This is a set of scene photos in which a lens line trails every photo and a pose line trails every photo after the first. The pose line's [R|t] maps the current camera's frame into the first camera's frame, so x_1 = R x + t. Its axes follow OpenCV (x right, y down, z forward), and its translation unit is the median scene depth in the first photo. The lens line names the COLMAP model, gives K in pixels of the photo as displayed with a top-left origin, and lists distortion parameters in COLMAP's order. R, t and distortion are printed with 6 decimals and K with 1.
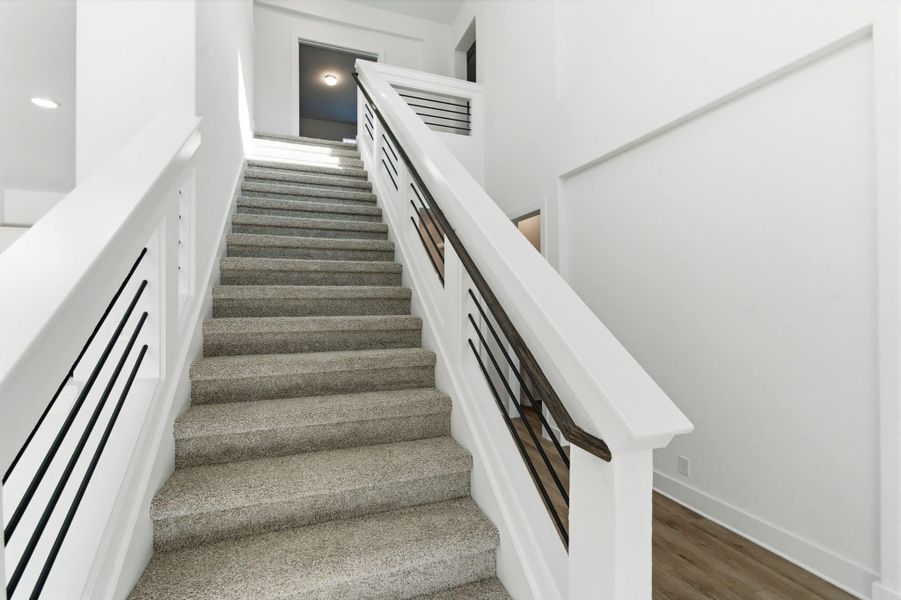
lens RADIAL K [[416.4, 0, 454.2], [0, 416.4, 297.0], [0, 0, 1]] dist [0.000363, 0.000909]
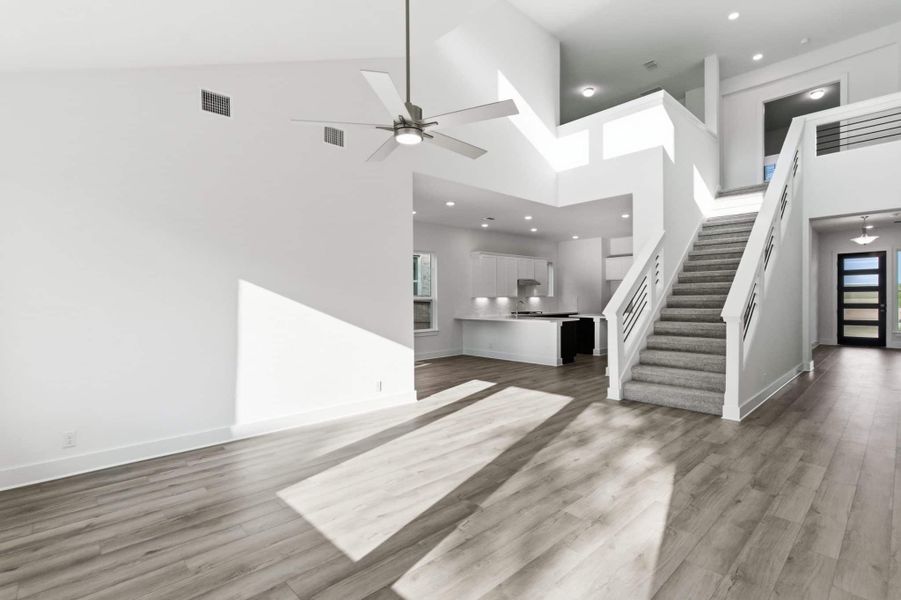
lens RADIAL K [[416.4, 0, 454.2], [0, 416.4, 297.0], [0, 0, 1]] dist [0.000363, 0.000909]
pose [[0.386469, -0.002582, -0.922299, 0.956316], [0.025901, 0.999632, 0.008055, -0.001781], [0.921939, -0.027001, 0.386393, -0.959000]]
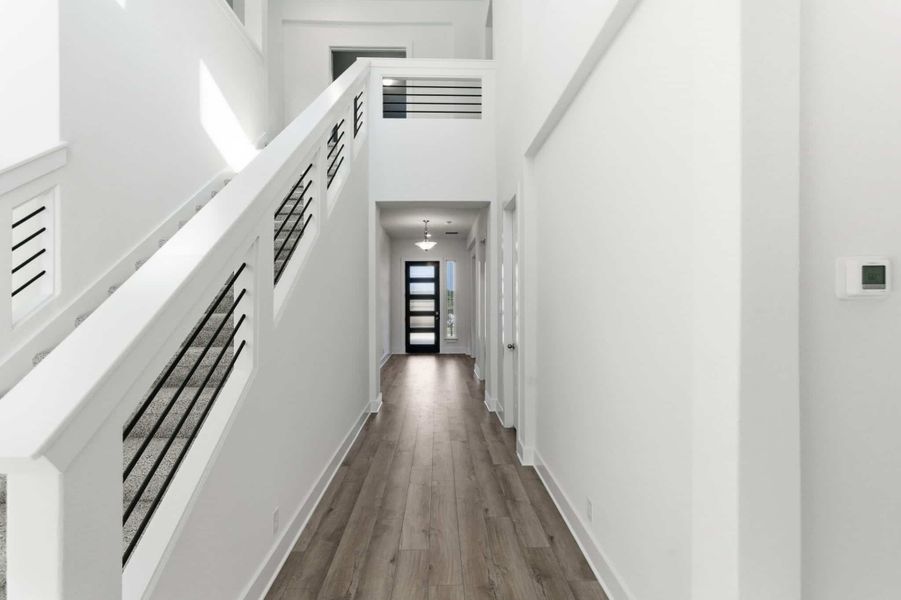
lens RADIAL K [[417.5, 0, 458.5], [0, 417.5, 298.4], [0, 0, 1]] dist [0.001964, 0.000238]
pose [[0.954341, -0.006448, -0.298649, 0.450823], [0.013405, 0.999684, 0.021250, -0.010991], [0.298418, -0.024283, 0.954126, 0.143709]]
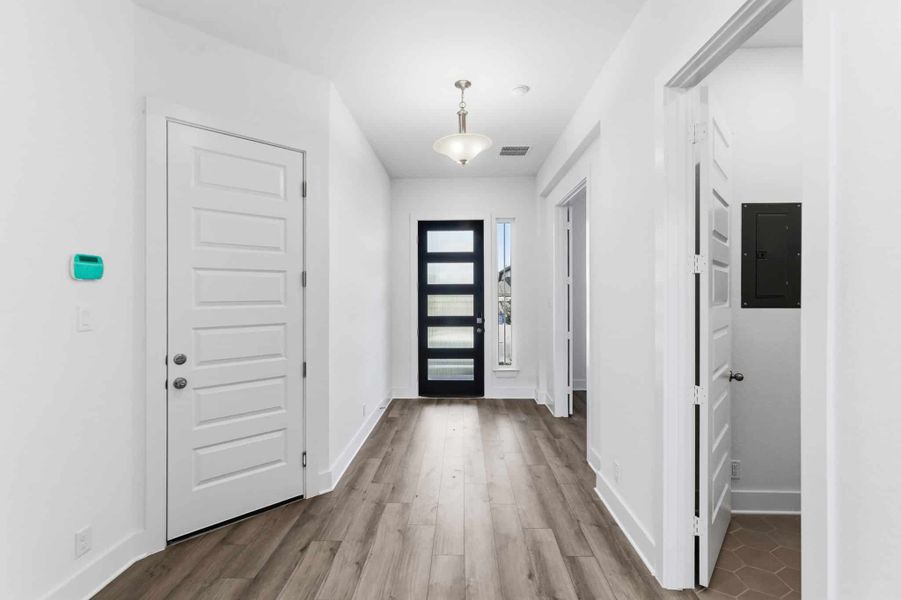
lens RADIAL K [[416.4, 0, 454.2], [0, 416.4, 297.0], [0, 0, 1]] dist [0.000363, 0.000909]
pose [[0.931083, -0.006993, -0.364740, -0.149802], [0.013795, 0.999776, 0.016047, 0.045847], [0.364546, -0.019973, 0.930971, 1.569825]]
